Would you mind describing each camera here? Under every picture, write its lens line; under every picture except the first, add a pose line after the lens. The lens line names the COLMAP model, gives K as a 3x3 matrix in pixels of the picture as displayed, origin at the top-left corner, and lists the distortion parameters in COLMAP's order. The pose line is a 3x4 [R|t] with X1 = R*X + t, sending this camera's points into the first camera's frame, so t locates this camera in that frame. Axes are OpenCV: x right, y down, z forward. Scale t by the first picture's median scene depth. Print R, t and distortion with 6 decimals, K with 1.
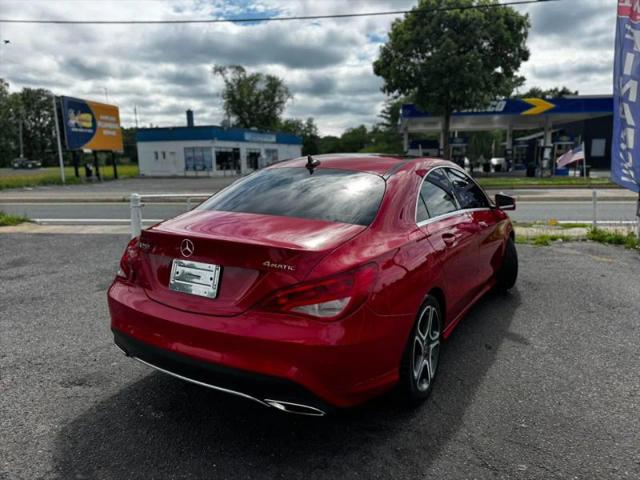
lens RADIAL K [[456.0, 0, 324.8], [0, 456.0, 238.0], [0, 0, 1]] dist [0.030802, -0.040665]
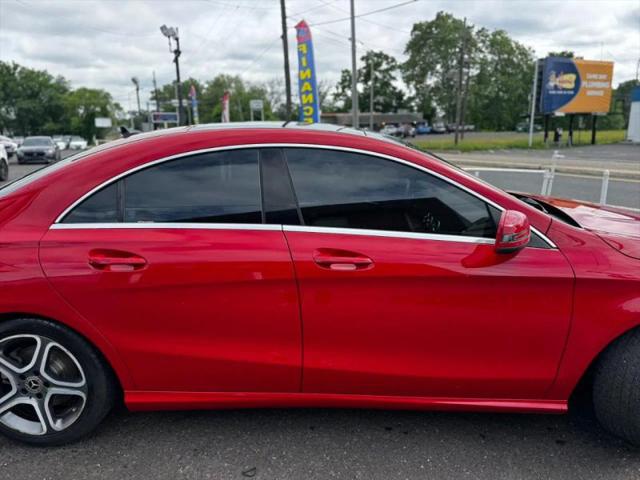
lens RADIAL K [[456.5, 0, 320.0], [0, 456.5, 240.0], [0, 0, 1]] dist [0.029620, -0.040916]
pose [[0.493738, 0.207322, -0.844535, 0.092833], [-0.138102, 0.977534, 0.159233, -0.016423], [0.858574, 0.038013, 0.511278, 0.088298]]
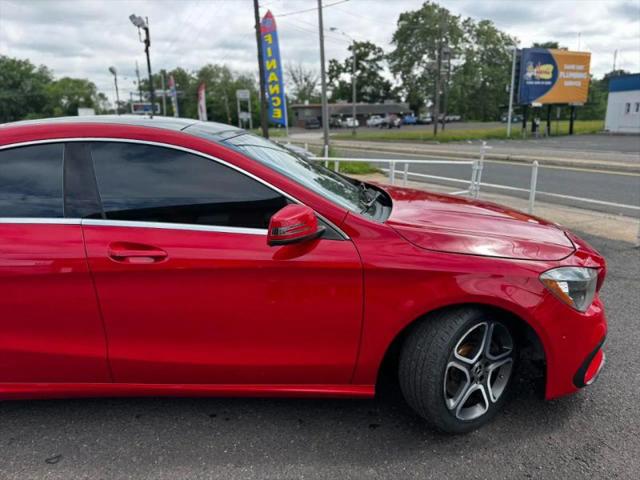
lens RADIAL K [[456.0, 0, 324.8], [0, 456.0, 238.0], [0, 0, 1]] dist [0.030802, -0.040665]
pose [[0.514465, 0.217612, -0.829440, 0.108450], [-0.135591, 0.975739, 0.171895, -0.020857], [0.846724, 0.024030, 0.531490, 0.111293]]
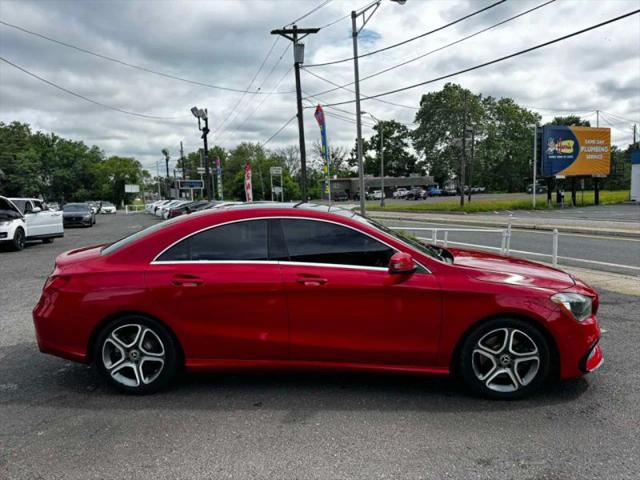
lens RADIAL K [[454.3, 0, 320.0], [0, 454.3, 240.0], [0, 0, 1]] dist [0.100892, -0.148956]
pose [[0.459540, 0.090802, -0.883503, 0.142171], [-0.129823, 0.990943, 0.034319, -0.018179], [0.878618, 0.098928, 0.467166, 0.071227]]
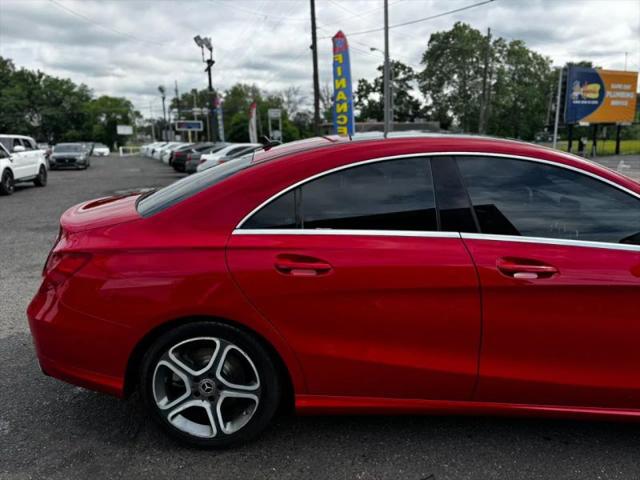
lens RADIAL K [[452.8, 0, 320.0], [0, 452.8, 240.0], [0, 0, 1]] dist [0.038351, -0.047741]
pose [[0.472060, 0.198871, -0.858842, 0.081389], [-0.145162, 0.978460, 0.146781, -0.013006], [0.869533, 0.055382, 0.490760, 0.067496]]
